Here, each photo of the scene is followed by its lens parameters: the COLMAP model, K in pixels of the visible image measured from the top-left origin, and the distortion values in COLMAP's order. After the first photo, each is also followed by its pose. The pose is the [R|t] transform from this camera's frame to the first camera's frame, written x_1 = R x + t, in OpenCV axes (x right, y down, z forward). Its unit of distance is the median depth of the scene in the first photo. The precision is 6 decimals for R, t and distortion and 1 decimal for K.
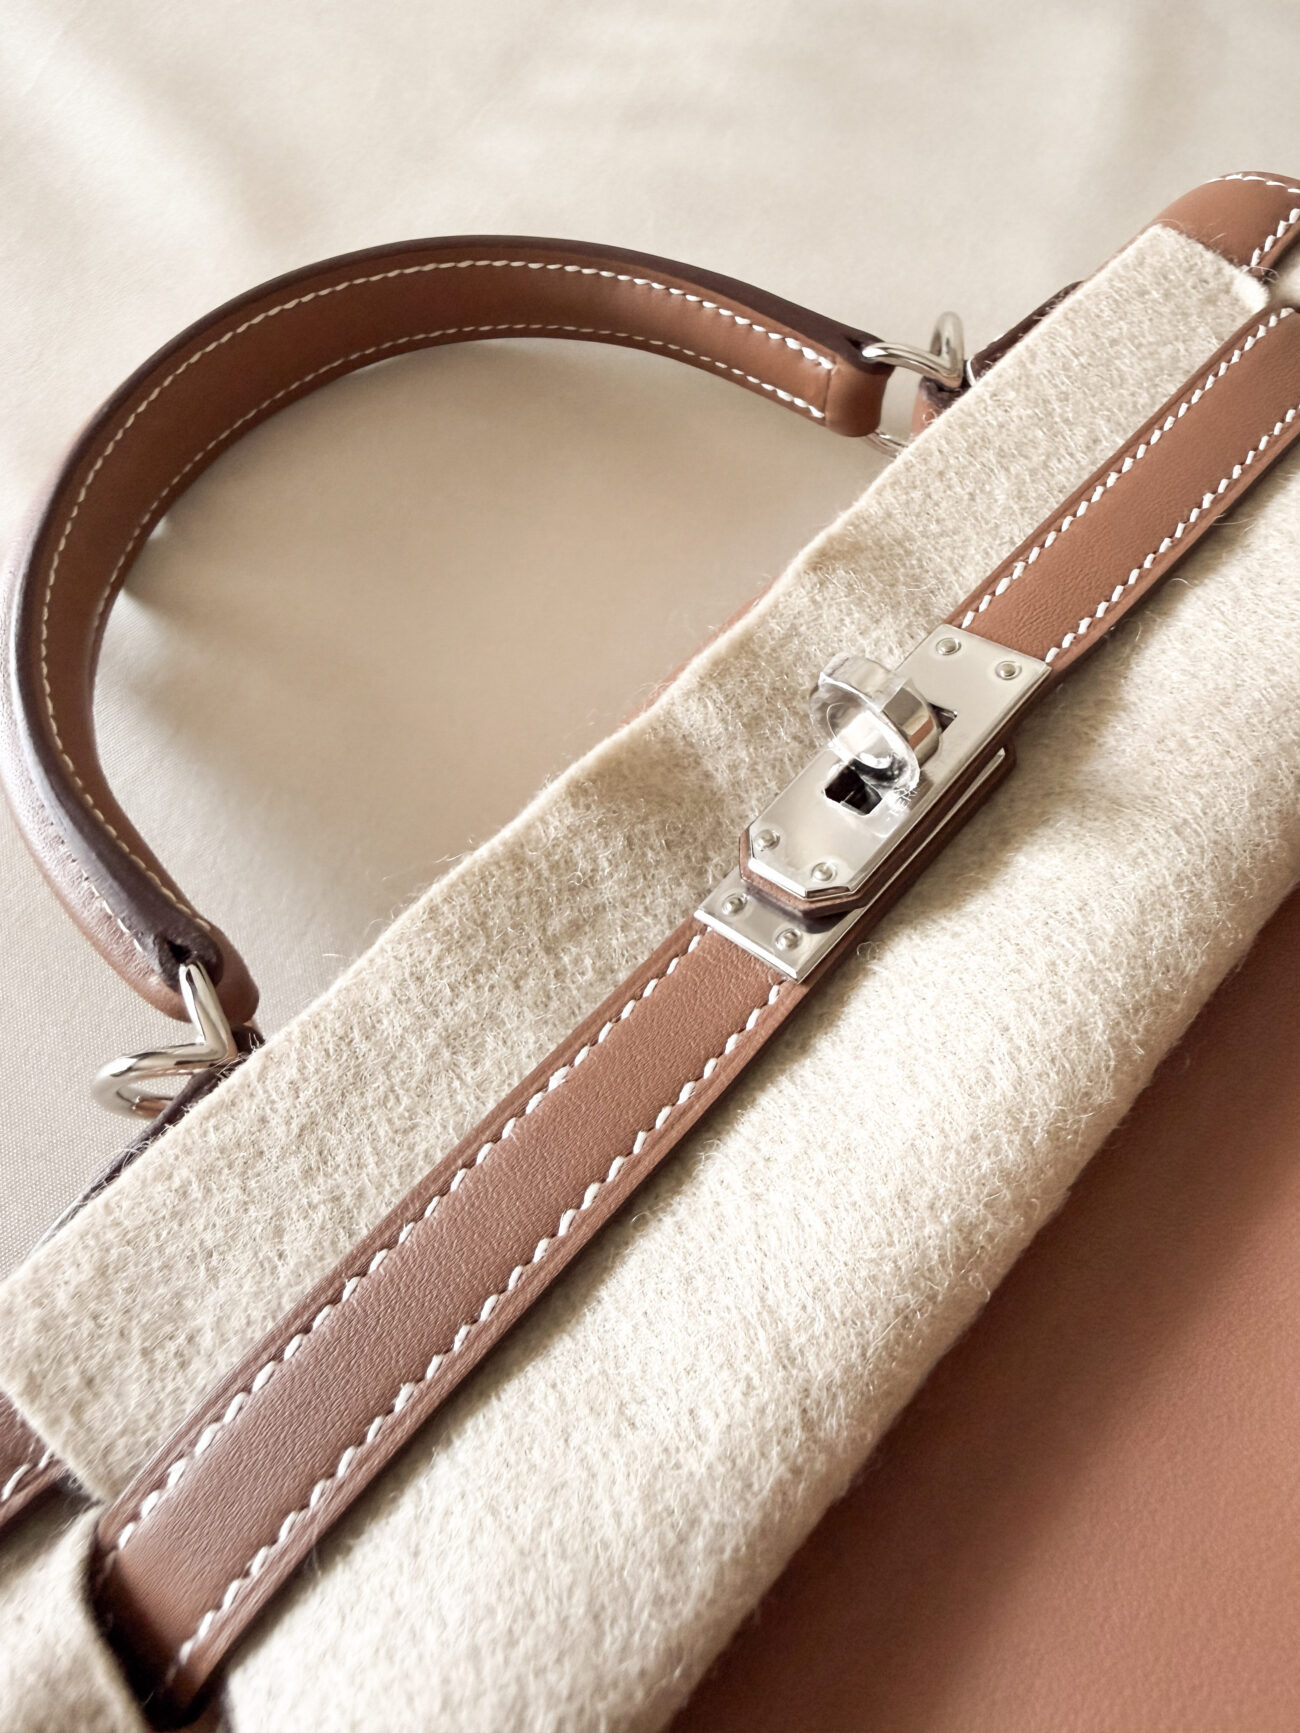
lens RADIAL K [[1252.8, 0, 651.0], [0, 1252.8, 768.4], [0, 0, 1]] dist [0.018968, 0.000954]
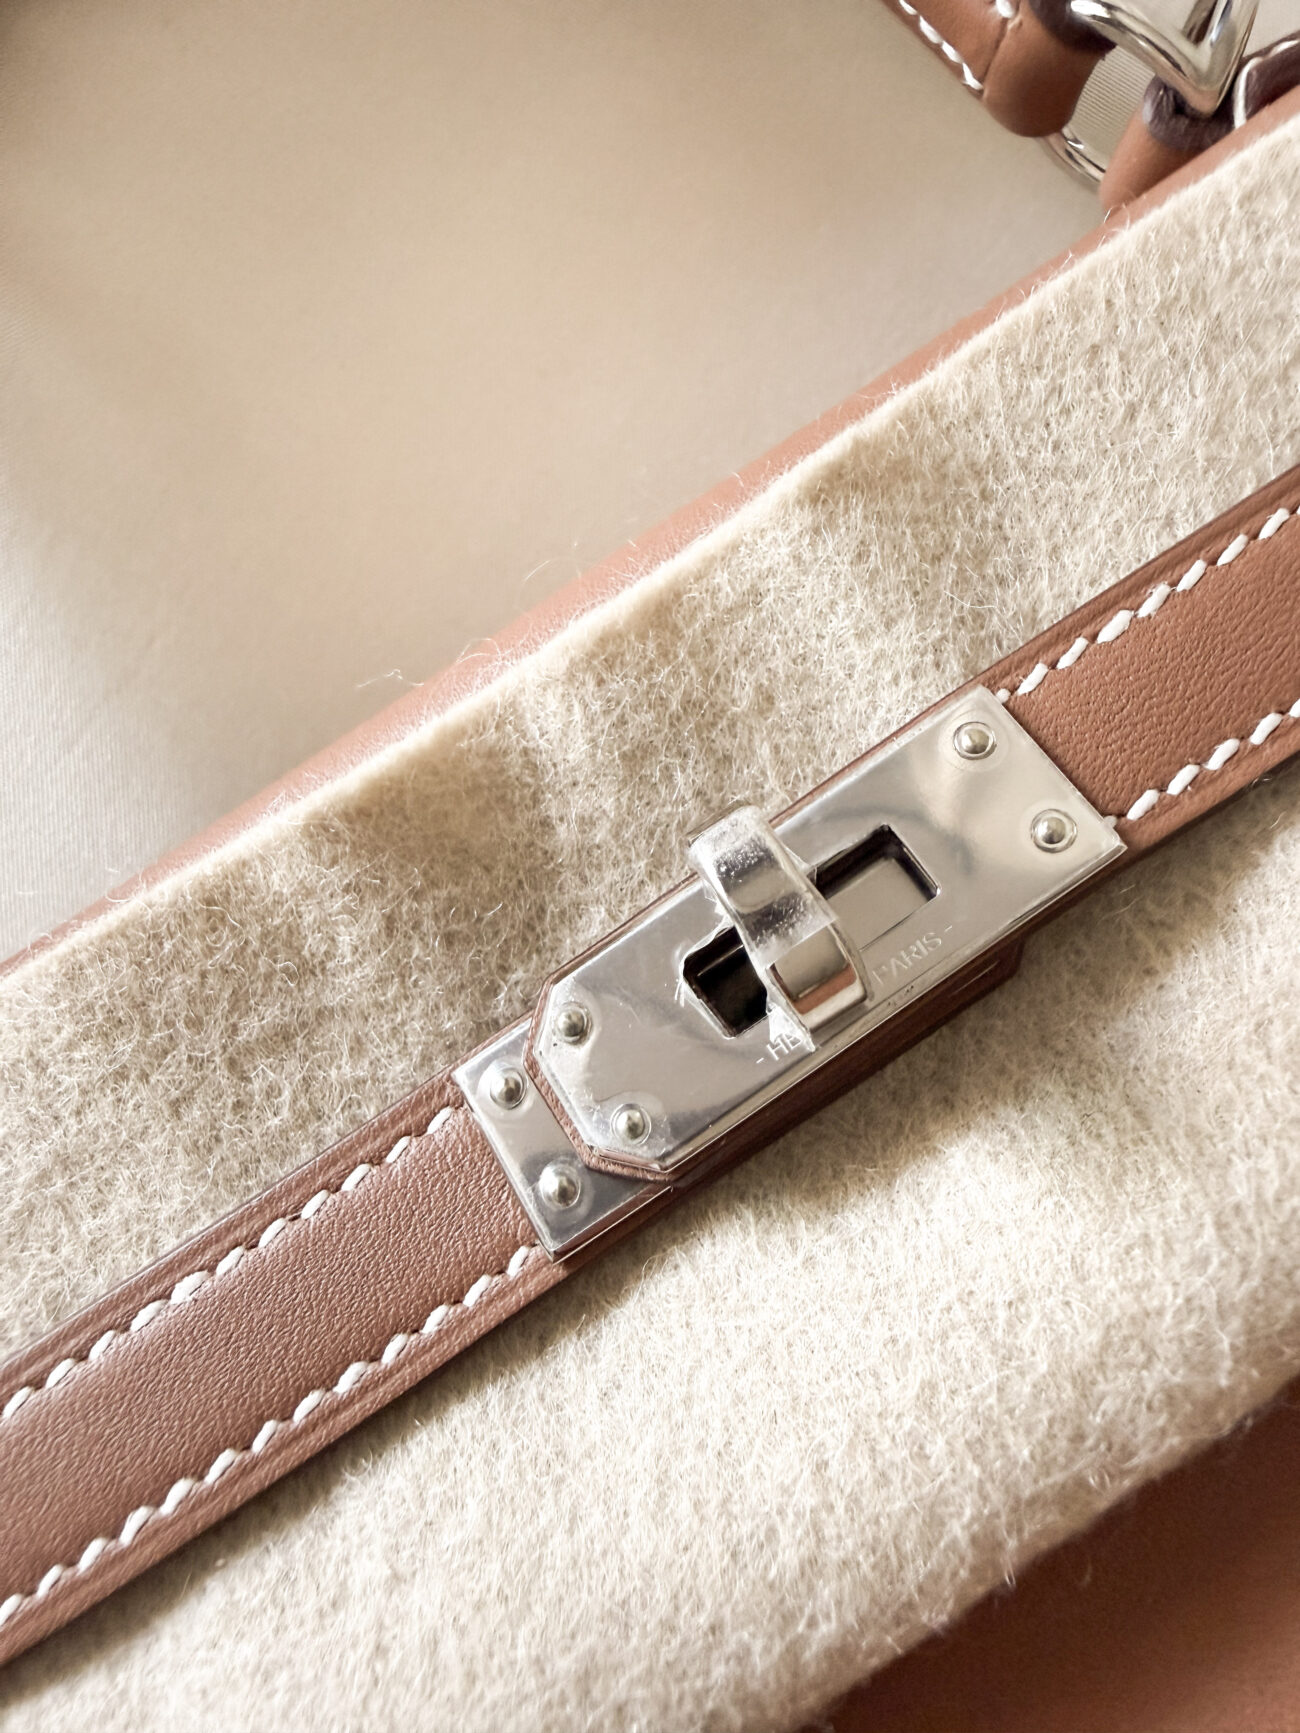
lens RADIAL K [[1252.8, 0, 651.0], [0, 1252.8, 768.4], [0, 0, 1]] dist [0.018968, 0.000954]
pose [[0.972942, 0.228300, -0.035530, 0.117790], [-0.195321, 0.894857, 0.401349, -0.297056], [0.123423, -0.383550, 0.915236, 0.456247]]
